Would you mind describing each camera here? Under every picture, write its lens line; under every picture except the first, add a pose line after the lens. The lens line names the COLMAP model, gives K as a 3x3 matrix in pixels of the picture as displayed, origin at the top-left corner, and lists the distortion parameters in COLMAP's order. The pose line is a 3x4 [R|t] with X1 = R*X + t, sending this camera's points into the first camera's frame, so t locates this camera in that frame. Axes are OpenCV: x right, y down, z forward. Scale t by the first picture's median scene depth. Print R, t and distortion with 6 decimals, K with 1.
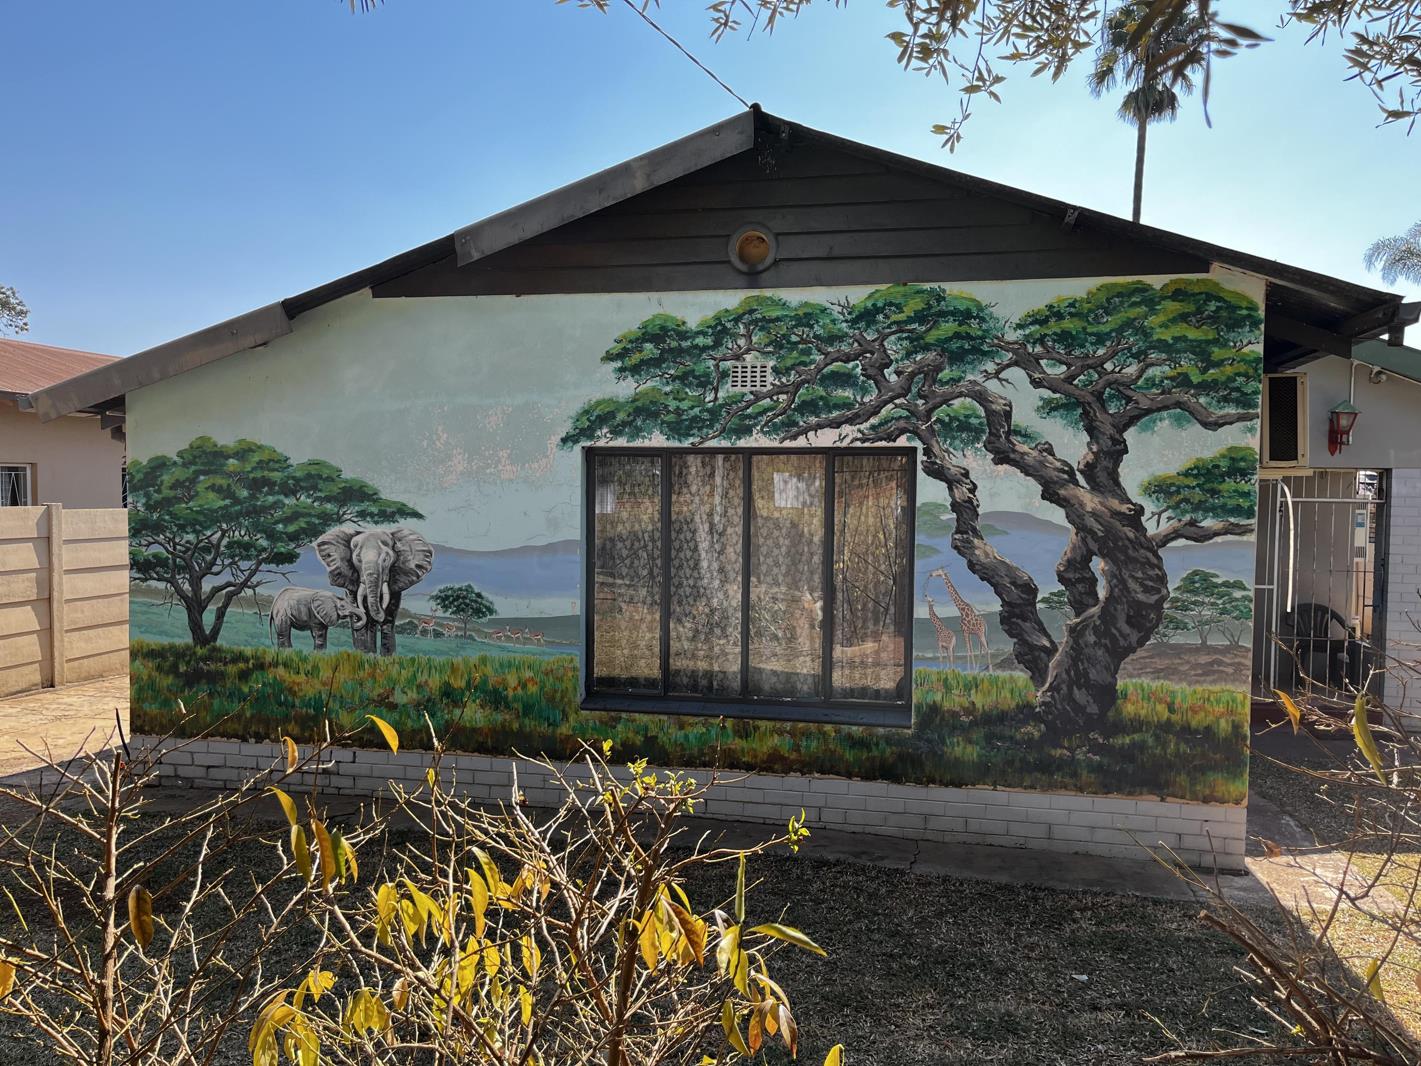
lens RADIAL K [[1067.5, 0, 709.4], [0, 1067.5, 536.8], [0, 0, 1]] dist [0.040912, -0.053245]
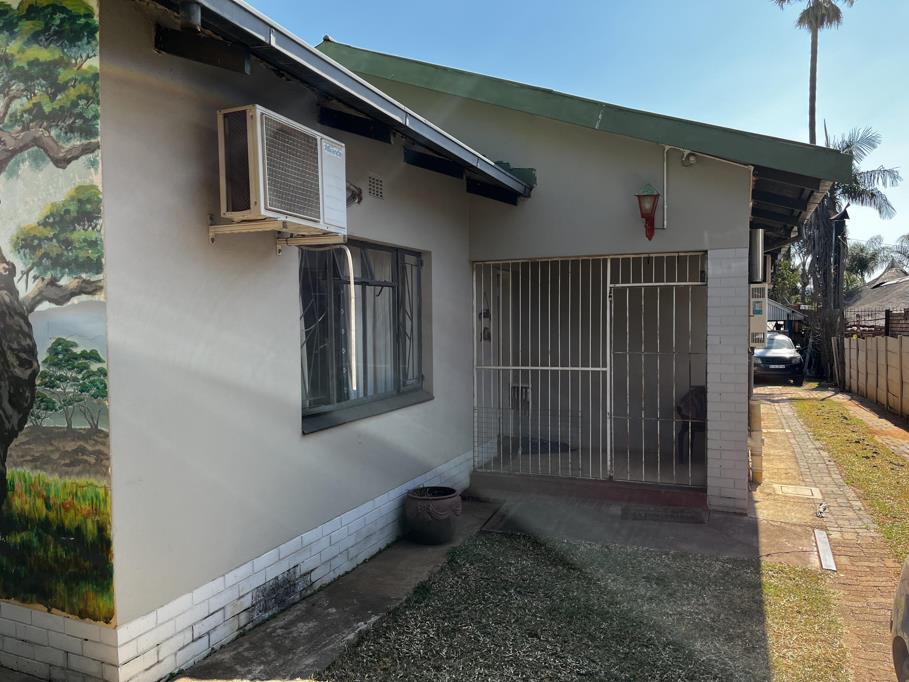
lens RADIAL K [[682.9, 0, 464.4], [0, 682.9, 342.9], [0, 0, 1]] dist [0.040912, -0.053245]
pose [[0.981676, -0.015828, -0.189898, 0.861574], [0.013557, 0.999820, -0.013253, 0.045725], [0.190074, 0.010436, 0.981714, 0.536116]]
